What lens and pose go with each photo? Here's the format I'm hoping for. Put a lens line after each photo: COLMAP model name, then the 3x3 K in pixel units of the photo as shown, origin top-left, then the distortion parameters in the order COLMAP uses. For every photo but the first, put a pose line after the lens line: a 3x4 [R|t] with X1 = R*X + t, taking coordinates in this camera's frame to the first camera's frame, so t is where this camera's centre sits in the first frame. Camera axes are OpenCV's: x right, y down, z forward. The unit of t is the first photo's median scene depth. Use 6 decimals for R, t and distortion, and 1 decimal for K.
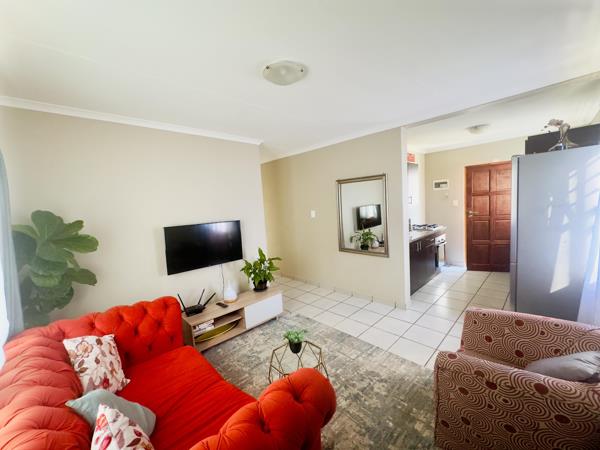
lens RADIAL K [[239.7, 0, 296.7], [0, 239.7, 224.9], [0, 0, 1]] dist [-0.003916, 0.002800]
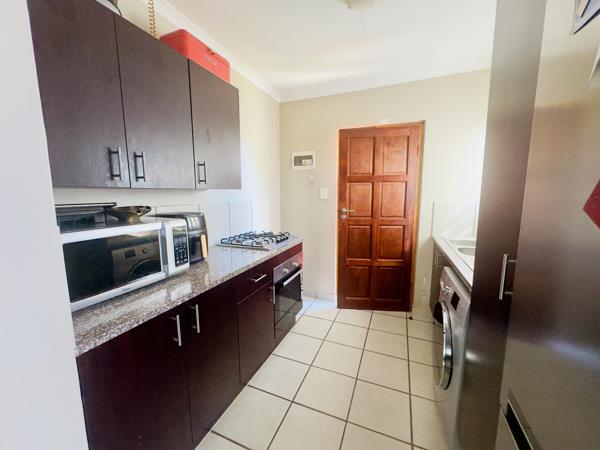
lens RADIAL K [[239.7, 0, 296.0], [0, 239.7, 224.0], [0, 0, 1]] dist [-0.003916, 0.002800]
pose [[0.921482, 0.003150, 0.388407, 0.400189], [-0.015647, 0.999456, 0.029016, -0.035835], [-0.388105, -0.032816, 0.921031, 0.522959]]
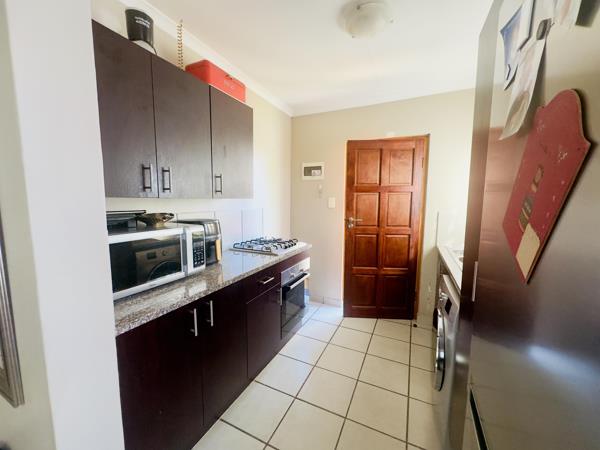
lens RADIAL K [[239.7, 0, 294.3], [0, 239.7, 224.1], [0, 0, 1]] dist [-0.003916, 0.002800]
pose [[0.941172, 0.030614, 0.336539, 0.396807], [-0.032930, 0.999457, 0.001175, -0.037281], [-0.336320, -0.012188, 0.941669, 0.495121]]
